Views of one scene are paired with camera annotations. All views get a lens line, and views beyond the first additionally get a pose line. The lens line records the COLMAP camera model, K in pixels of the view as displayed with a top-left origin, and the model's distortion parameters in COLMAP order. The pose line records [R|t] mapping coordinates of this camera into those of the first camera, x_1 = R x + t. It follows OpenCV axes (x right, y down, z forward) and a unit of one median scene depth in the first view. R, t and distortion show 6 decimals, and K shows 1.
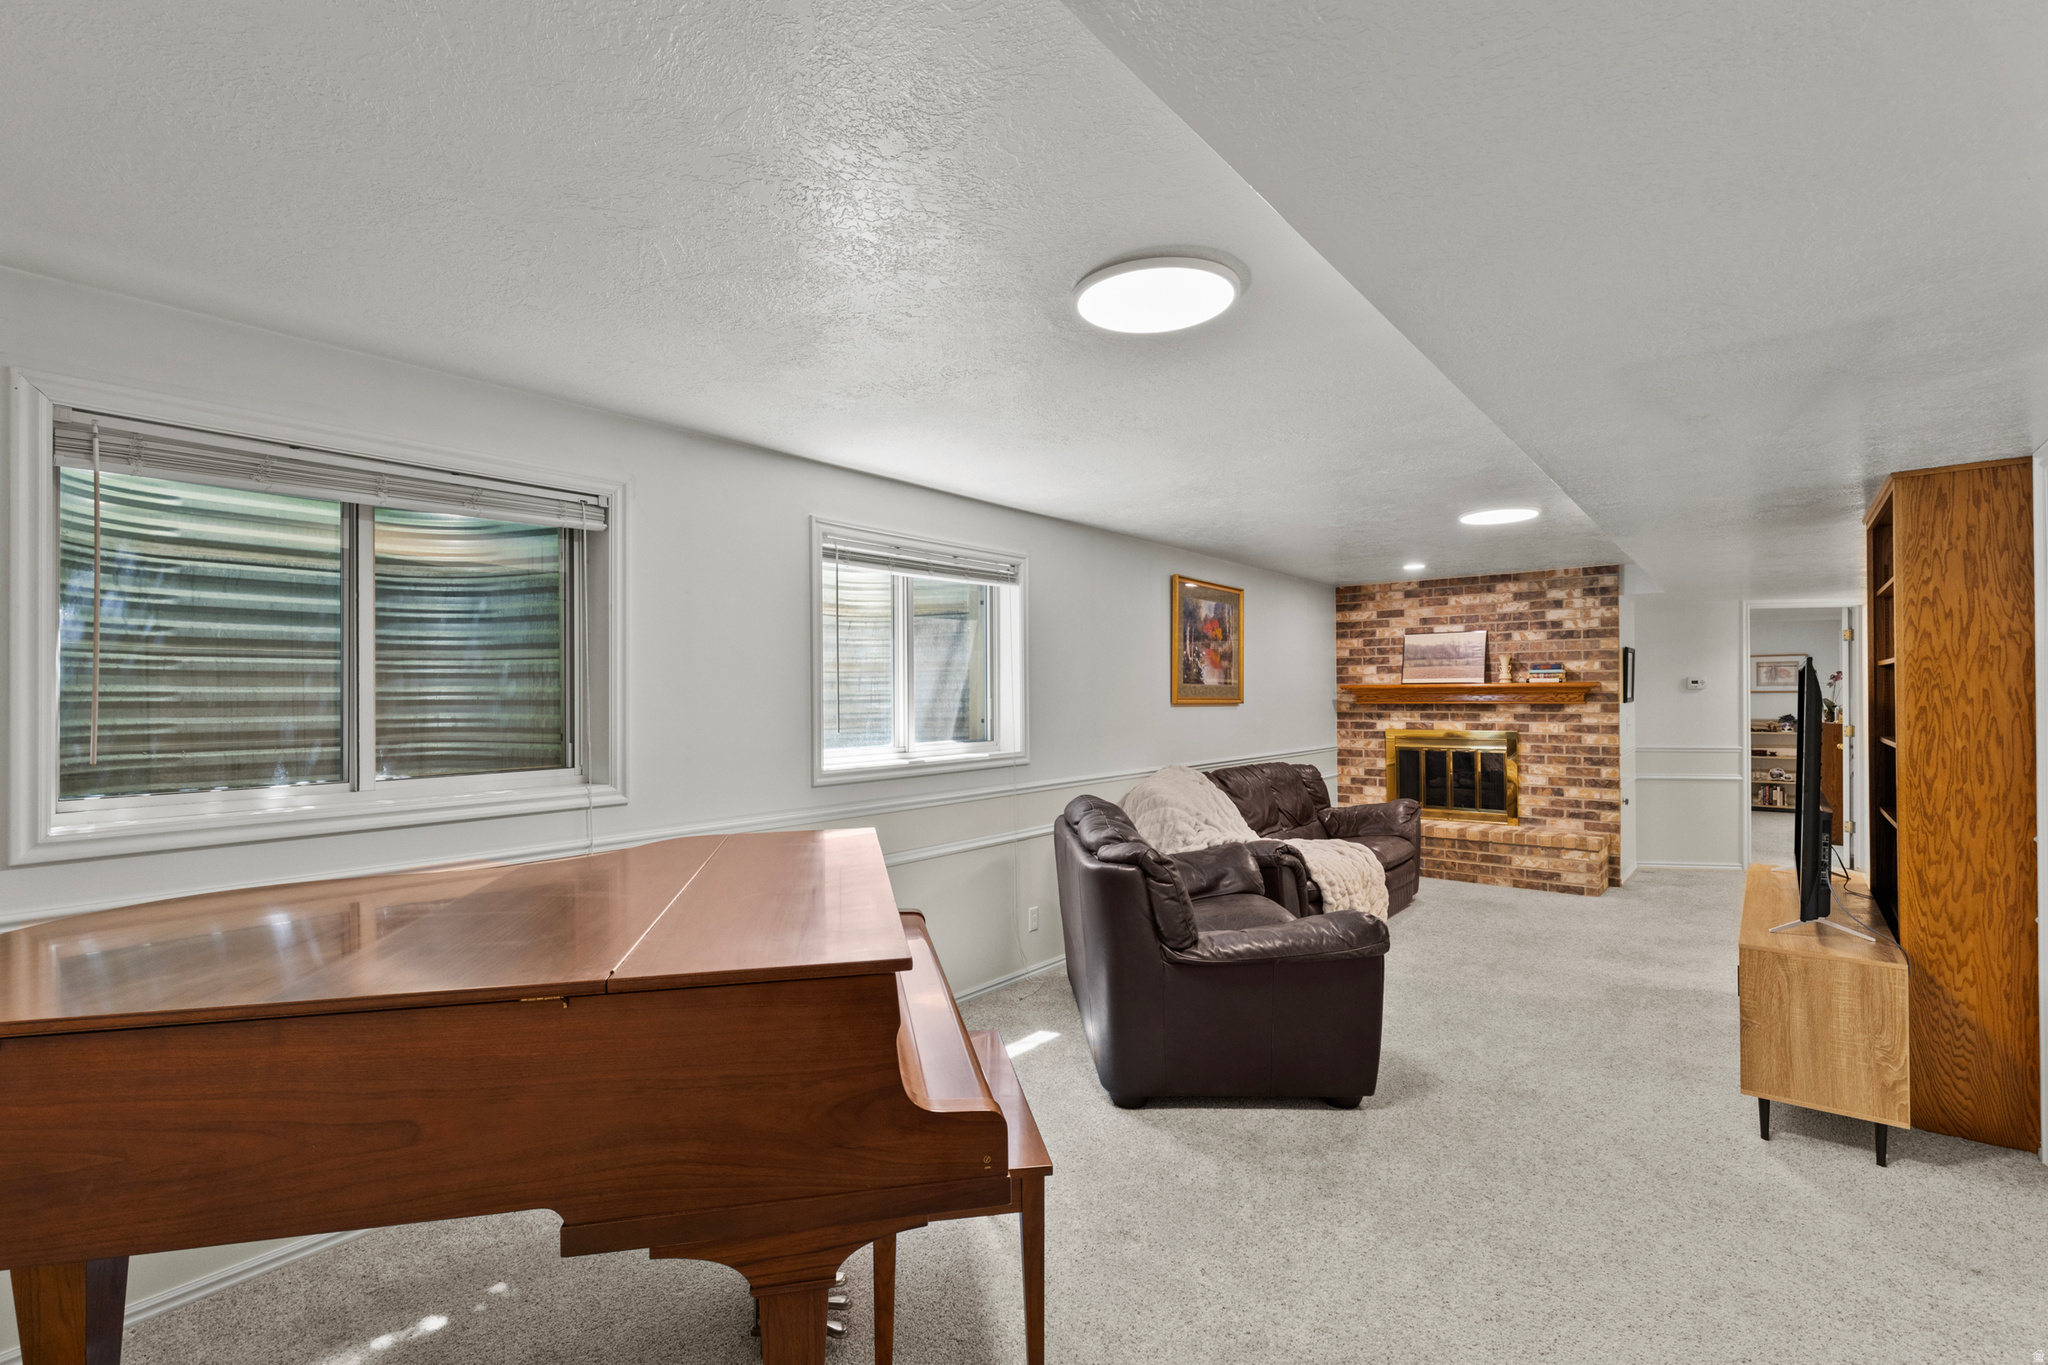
lens RADIAL K [[935.5, 0, 1009.0], [0, 935.5, 689.7], [0, 0, 1]] dist [0.002220, -0.000828]
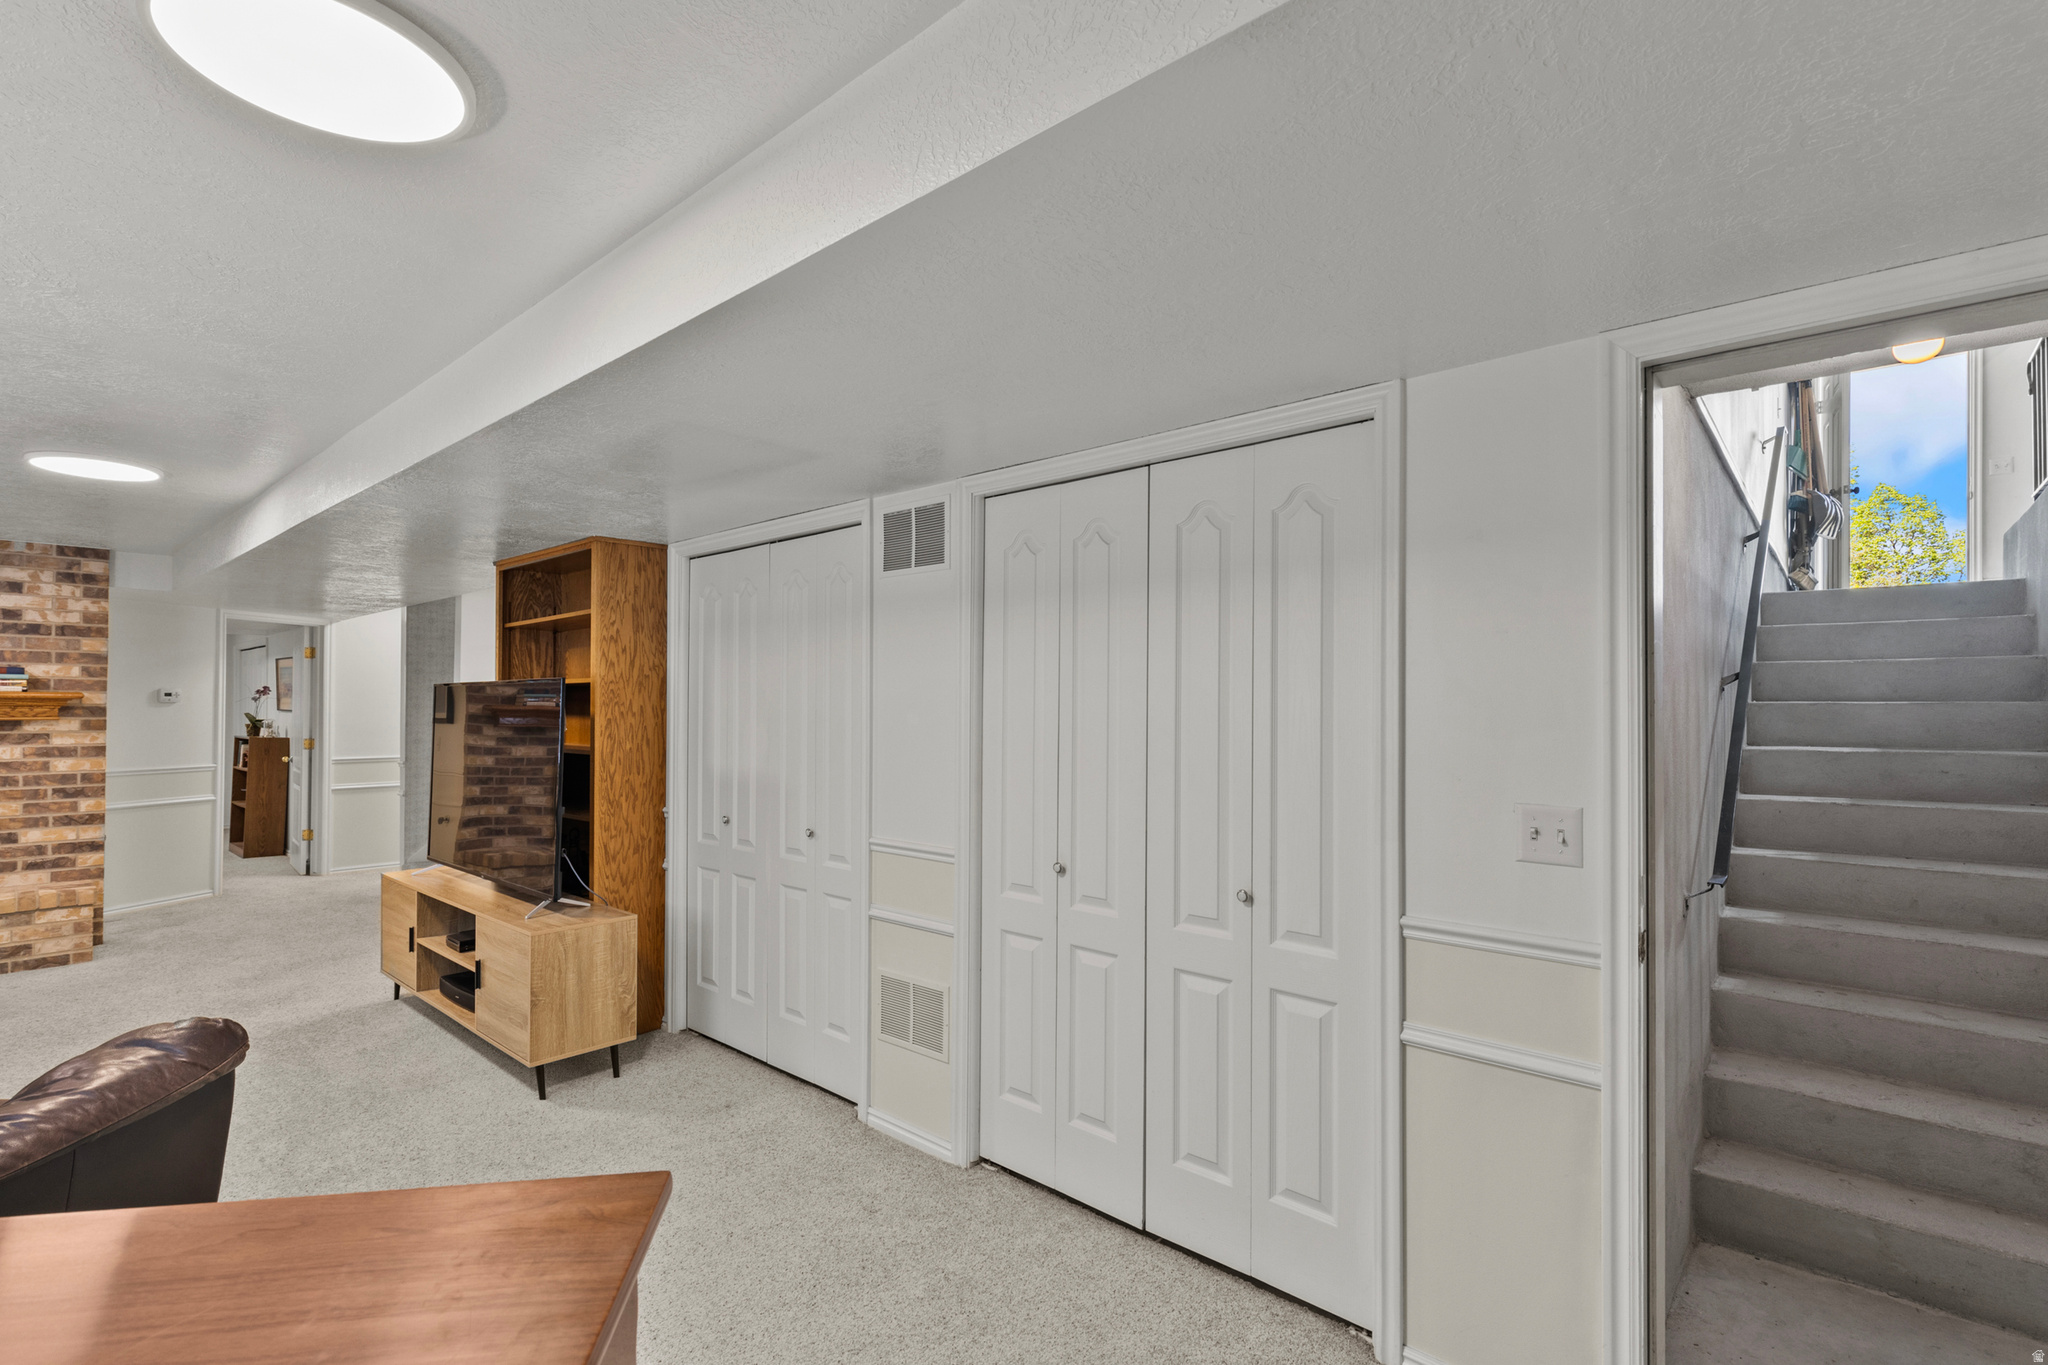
lens RADIAL K [[939.4, 0, 1027.6], [0, 939.4, 700.4], [0, 0, 1]] dist [0.002470, -0.000044]
pose [[0.033255, 0.012590, 0.999368, -0.143677], [-0.008545, 0.999888, -0.012312, 0.001667], [-0.999410, -0.008130, 0.033359, 0.167875]]
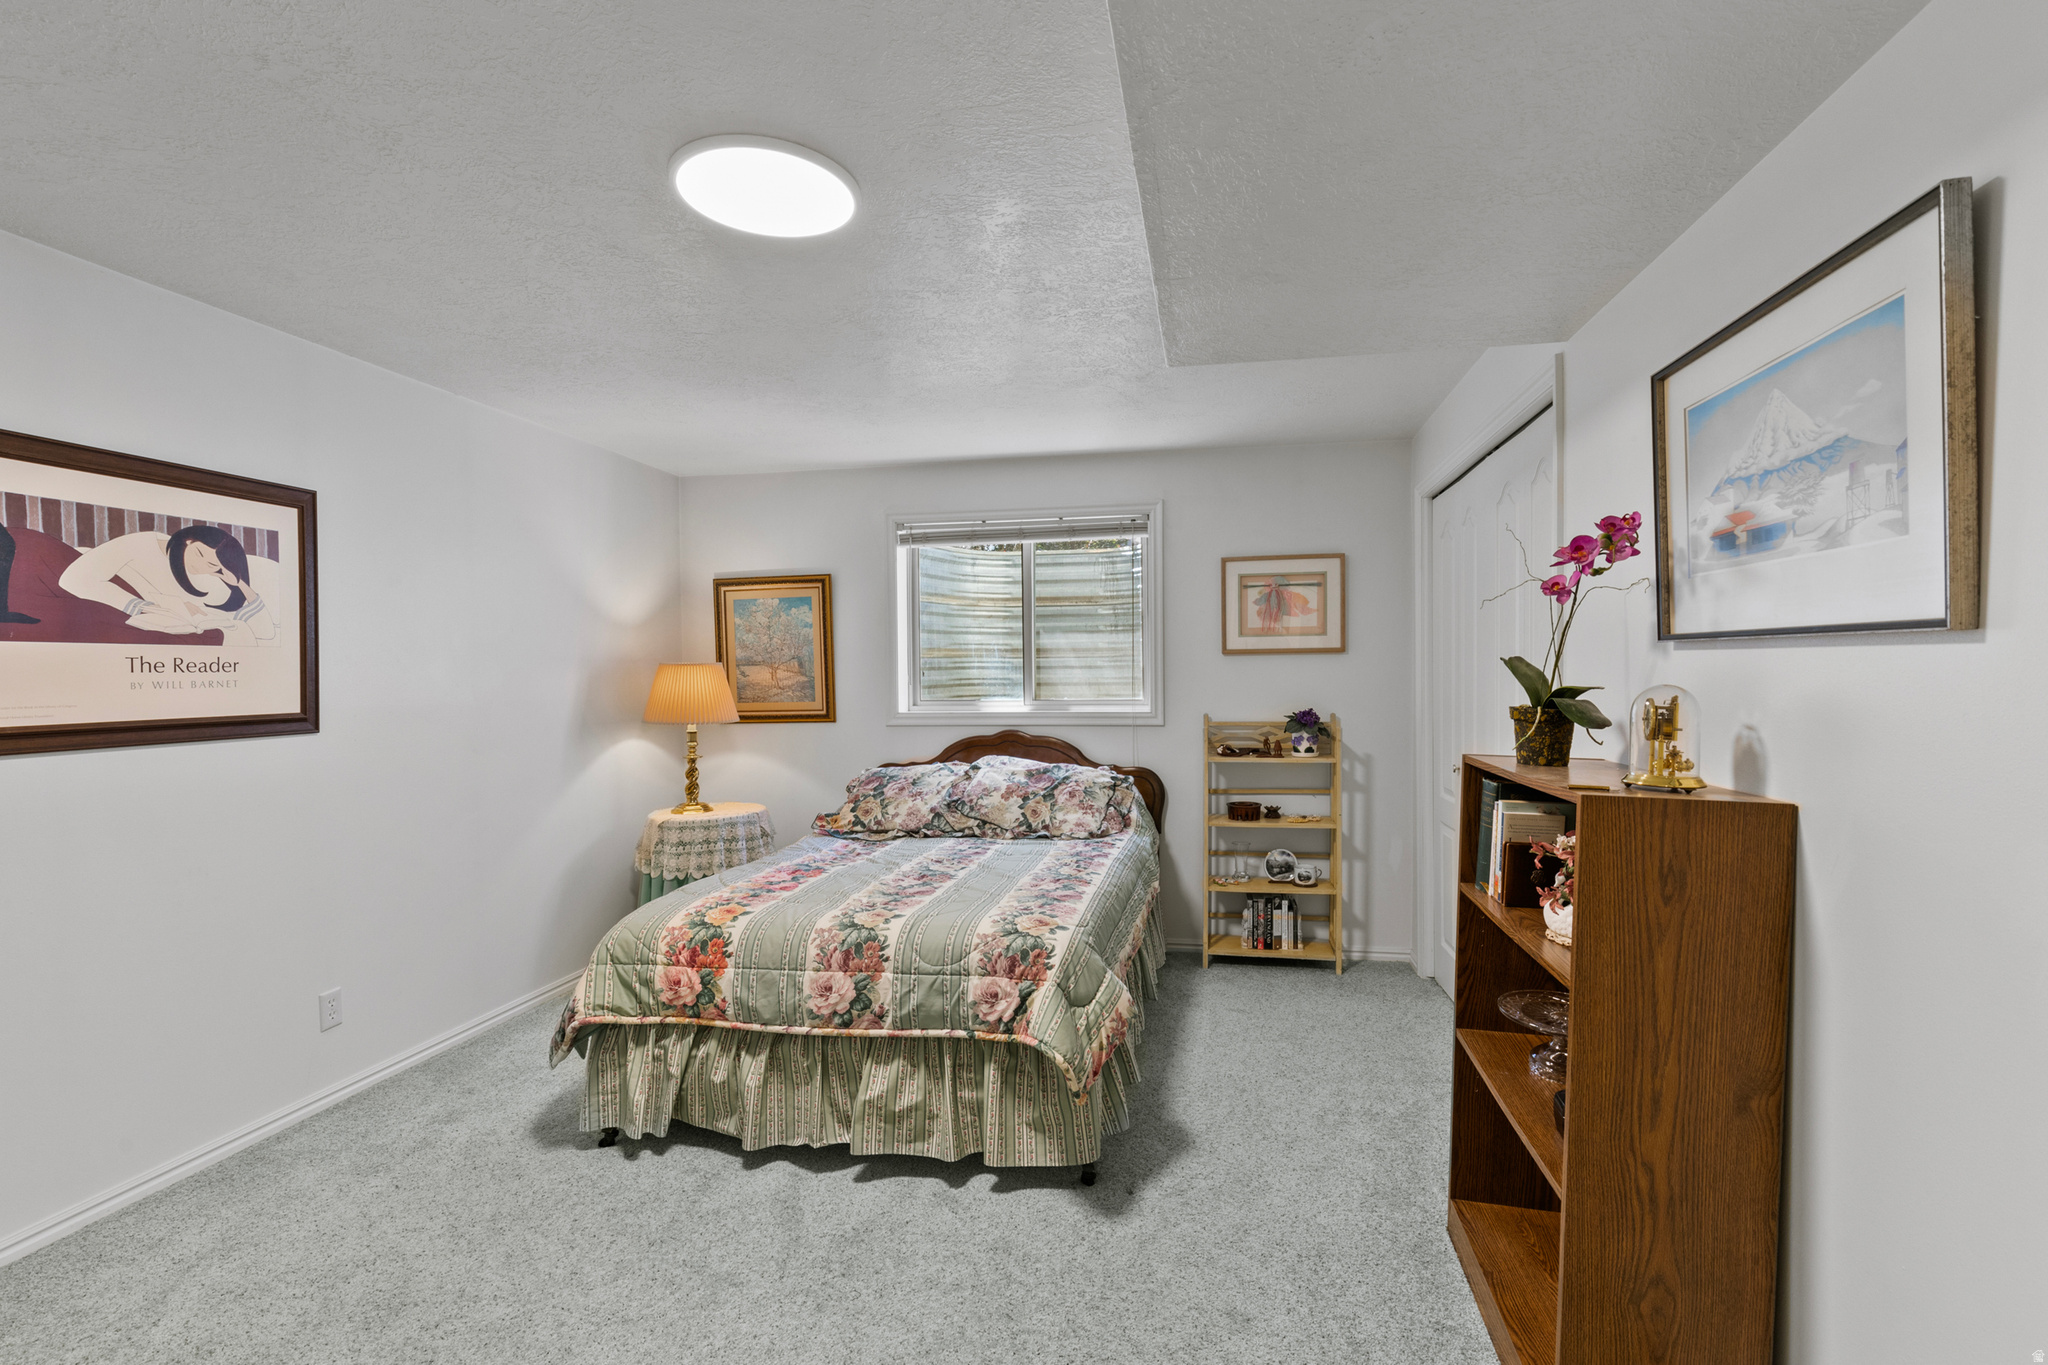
lens RADIAL K [[935.5, 0, 1009.0], [0, 935.5, 689.7], [0, 0, 1]] dist [0.002220, -0.000828]
pose [[0.895346, -0.011328, 0.445227, 0.863942], [0.002851, 0.999802, 0.019704, 0.015850], [-0.445362, -0.016372, 0.895201, 1.110680]]
